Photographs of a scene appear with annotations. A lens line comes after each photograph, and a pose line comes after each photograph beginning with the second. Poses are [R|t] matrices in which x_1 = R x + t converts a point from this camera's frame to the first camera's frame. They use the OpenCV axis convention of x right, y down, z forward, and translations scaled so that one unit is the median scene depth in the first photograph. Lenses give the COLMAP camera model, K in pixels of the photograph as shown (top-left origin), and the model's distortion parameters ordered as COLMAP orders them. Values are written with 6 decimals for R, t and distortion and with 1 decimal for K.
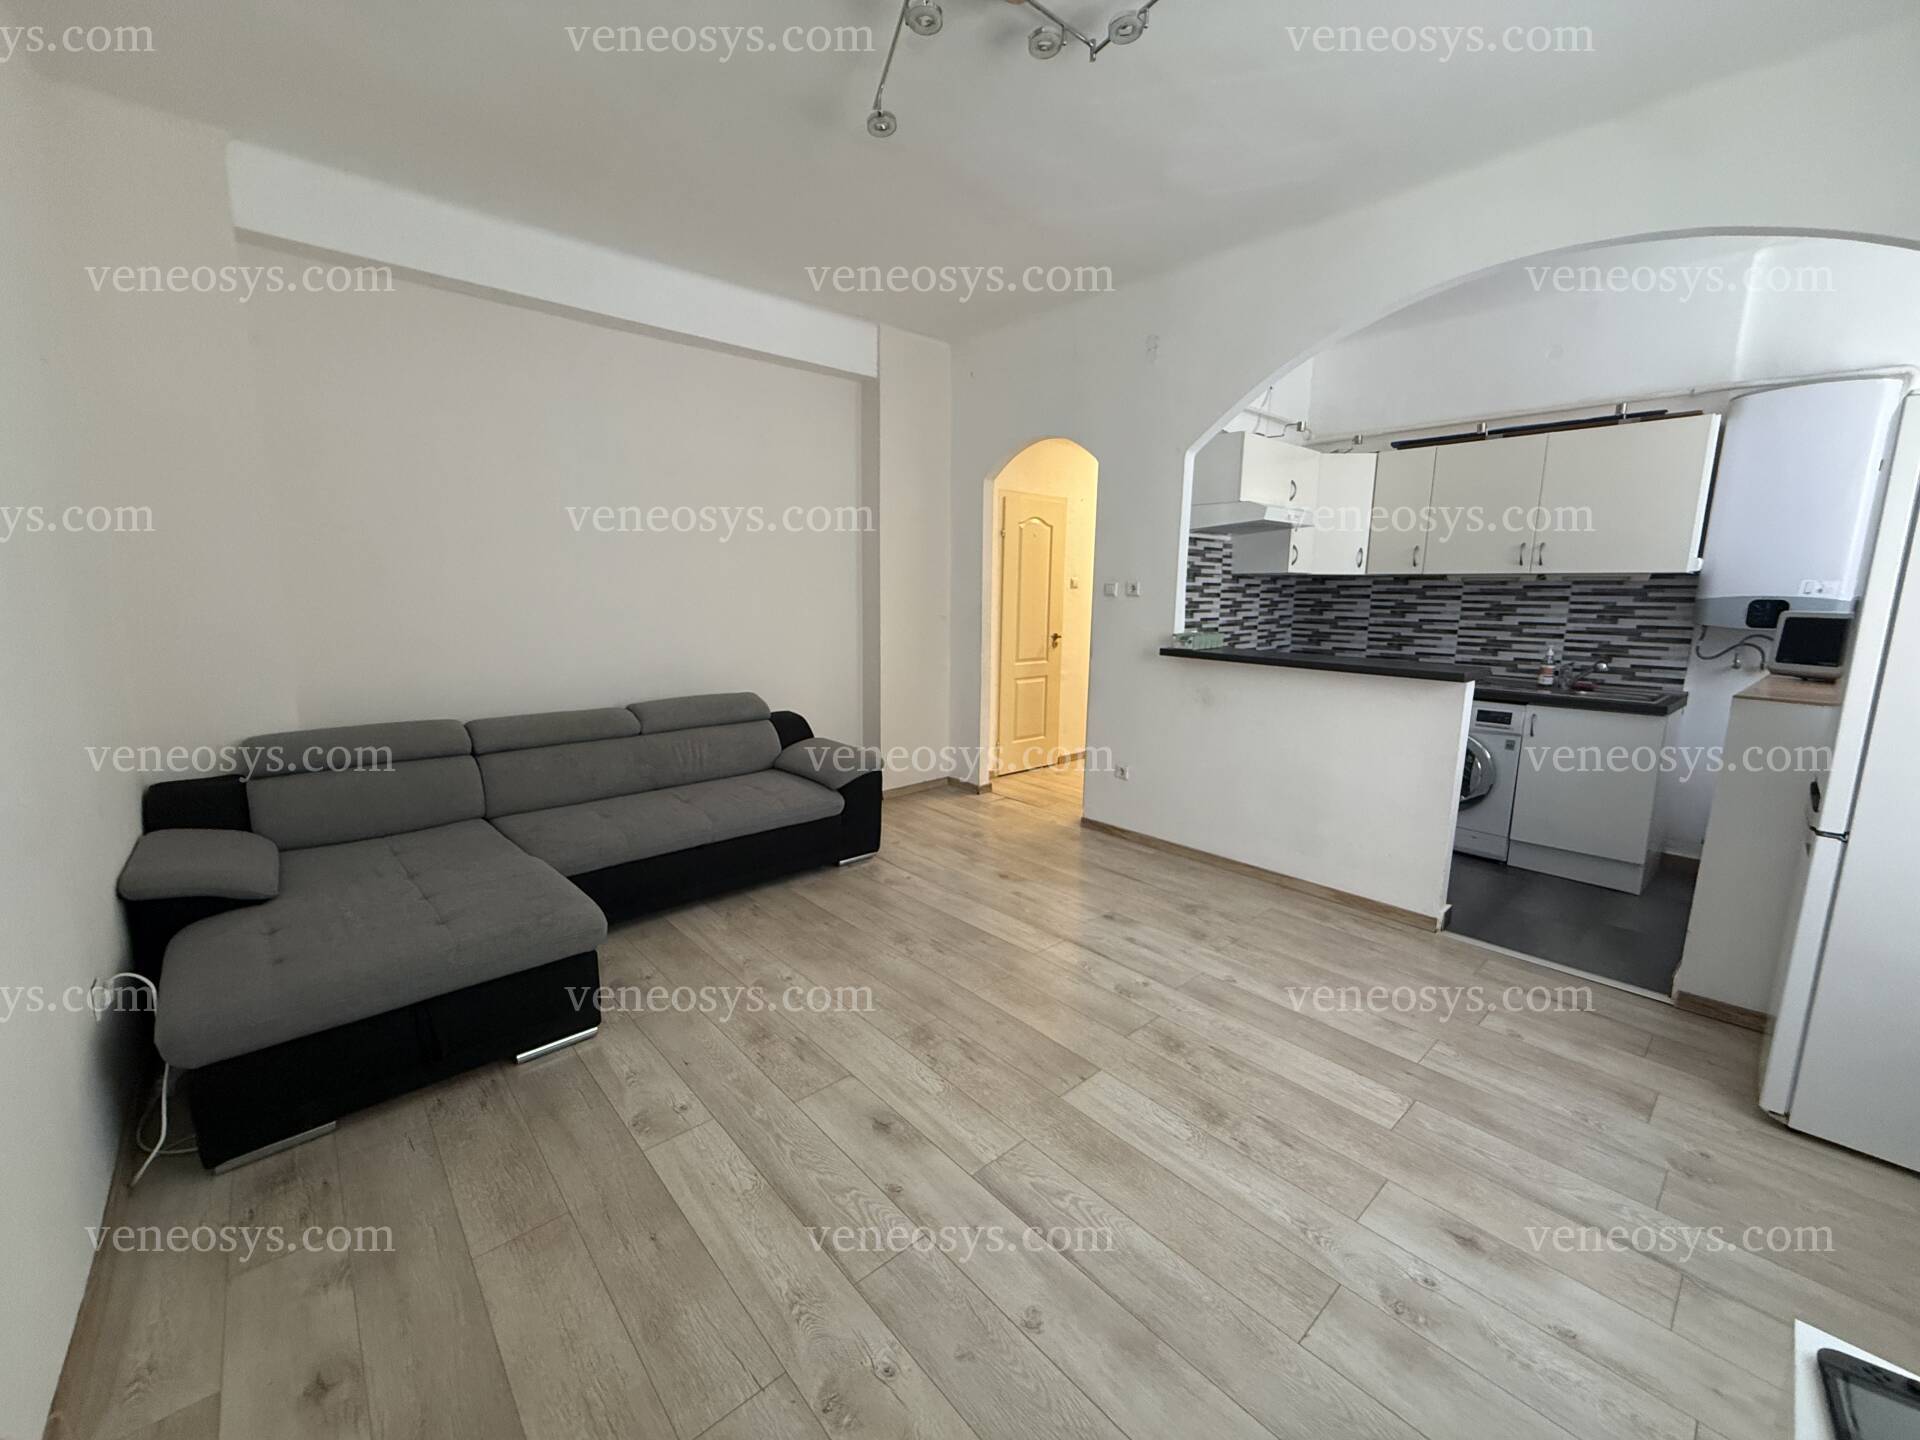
lens RADIAL K [[764.0, 0, 950.5], [0, 764.0, 719.8], [0, 0, 1]] dist [0.000253, 0.000336]
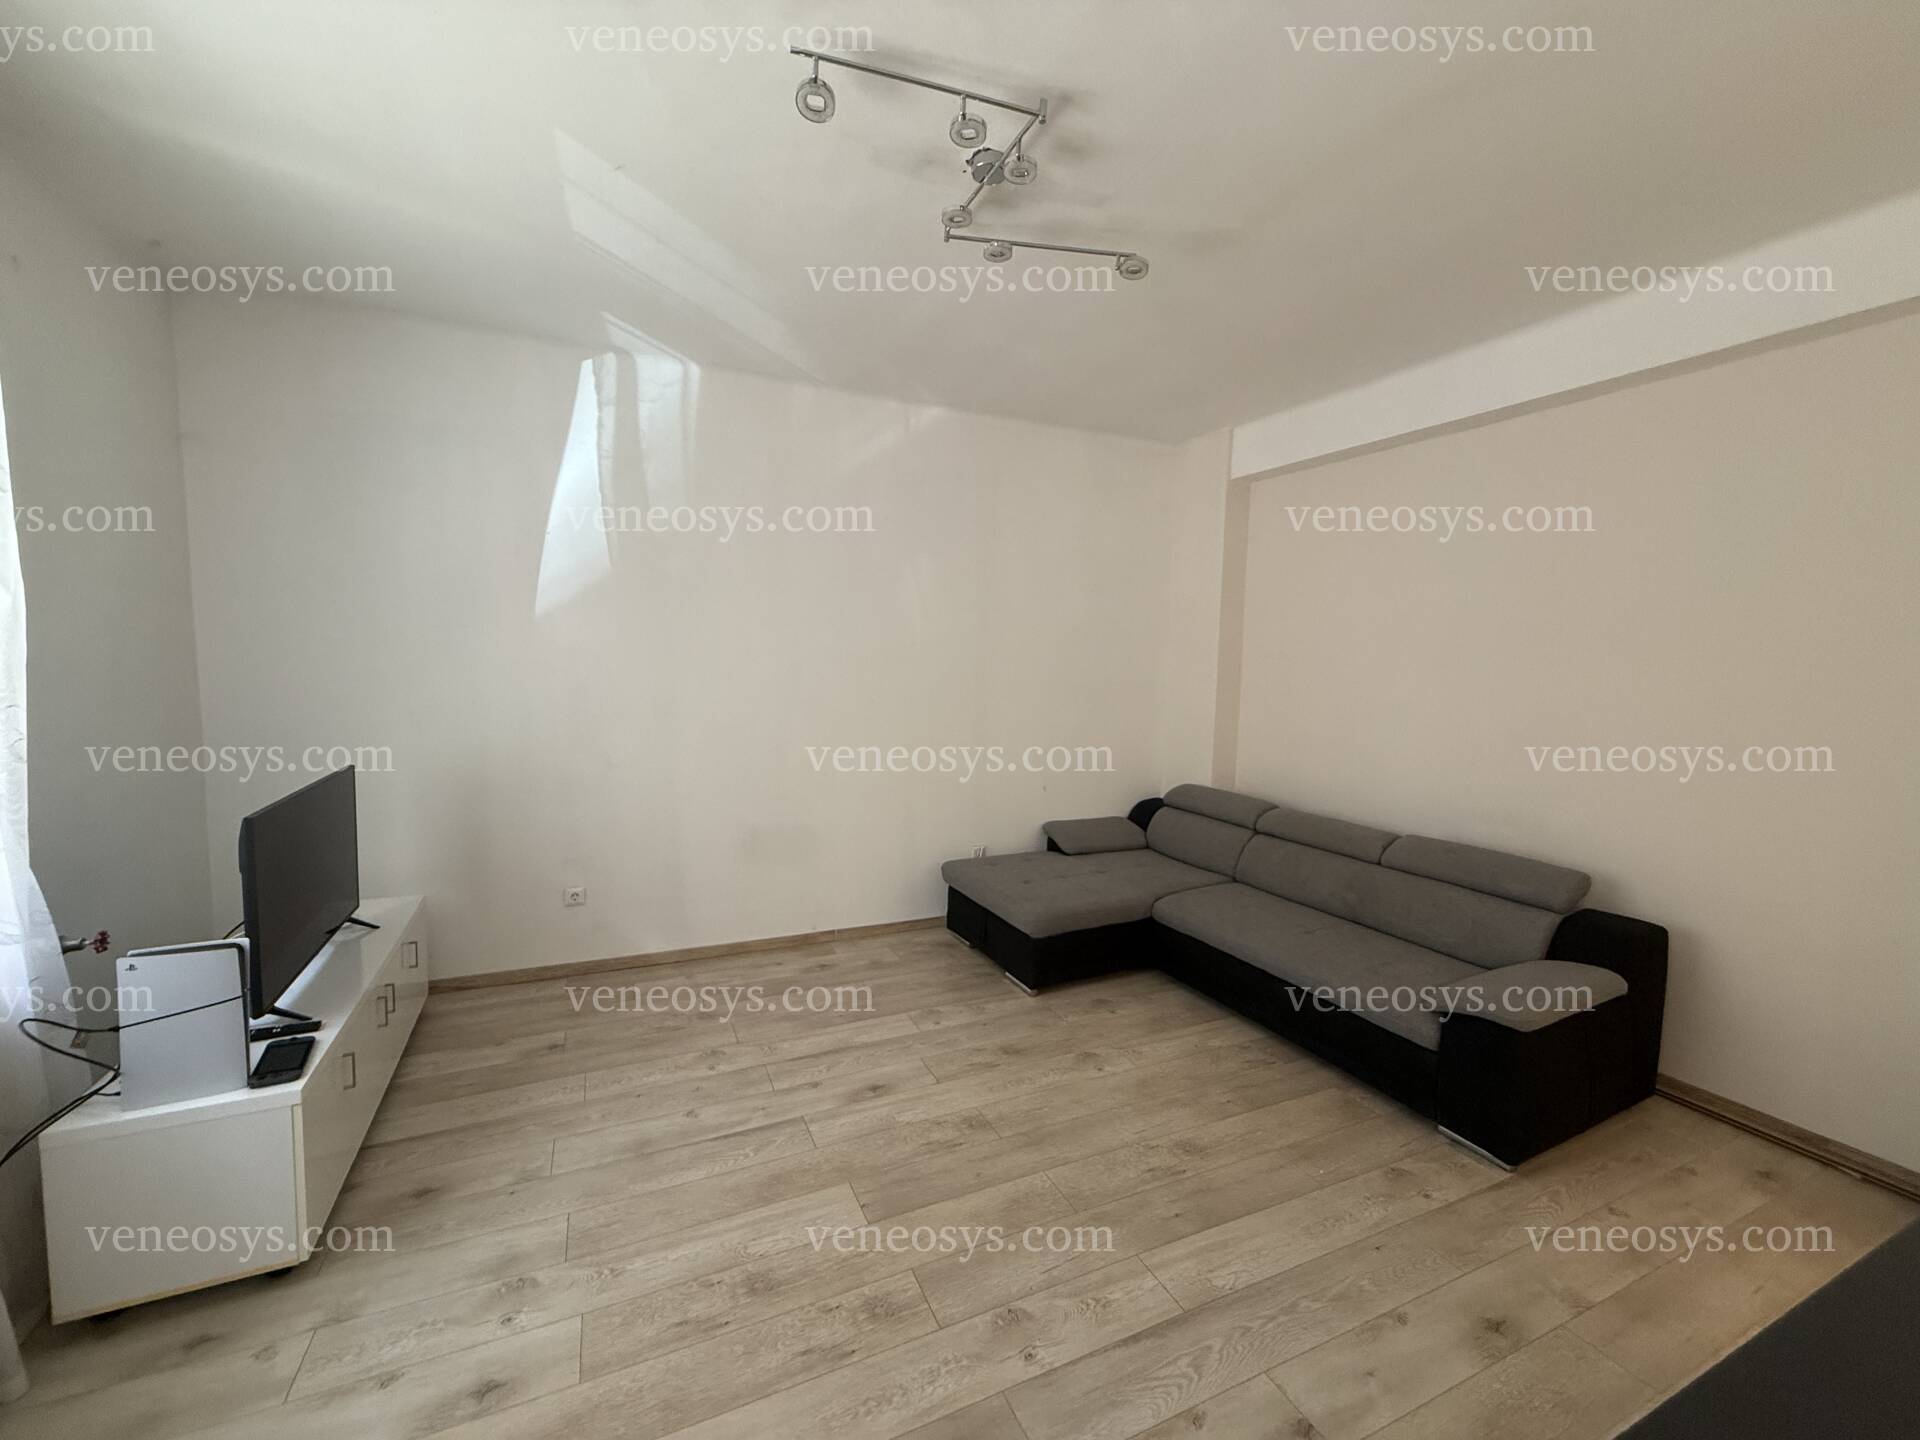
lens RADIAL K [[764.8, 0, 955.8], [0, 764.8, 717.6], [0, 0, 1]] dist [-0.000223, 0.000011]
pose [[-0.291049, 0.059692, -0.954844, 0.635893], [-0.185566, 0.975575, 0.117550, -0.173110], [0.938539, 0.211400, -0.272864, 0.758888]]
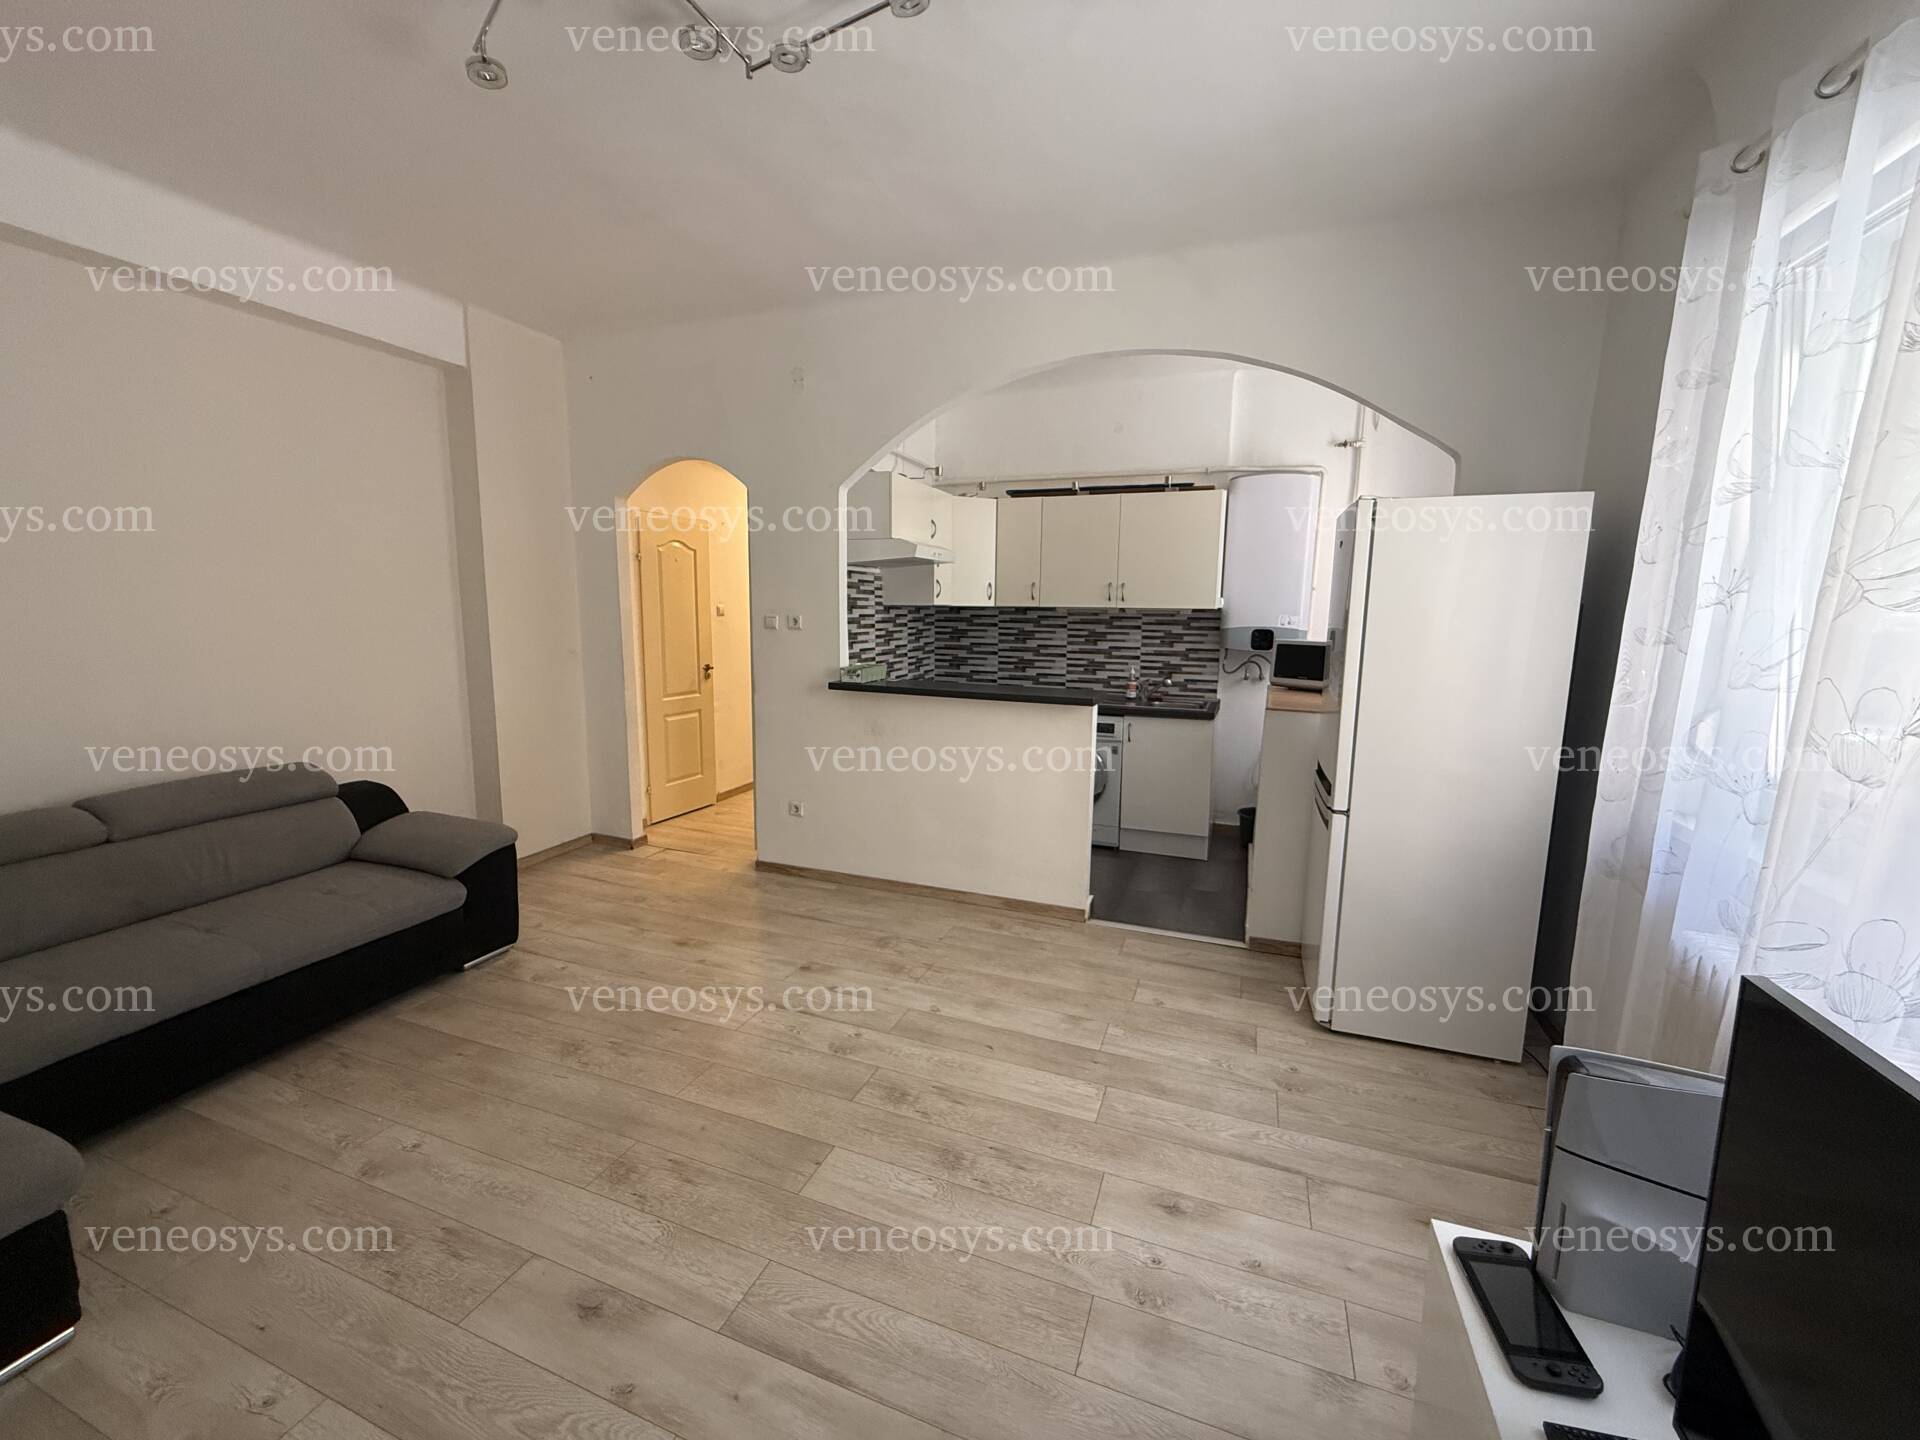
lens RADIAL K [[766.1, 0, 951.7], [0, 766.1, 718.9], [0, 0, 1]] dist [0.000425, -0.000223]
pose [[0.887107, -0.064720, 0.457004, -0.044582], [0.074362, 0.997226, -0.003122, -0.033411], [-0.455535, 0.036754, 0.889459, 0.046519]]
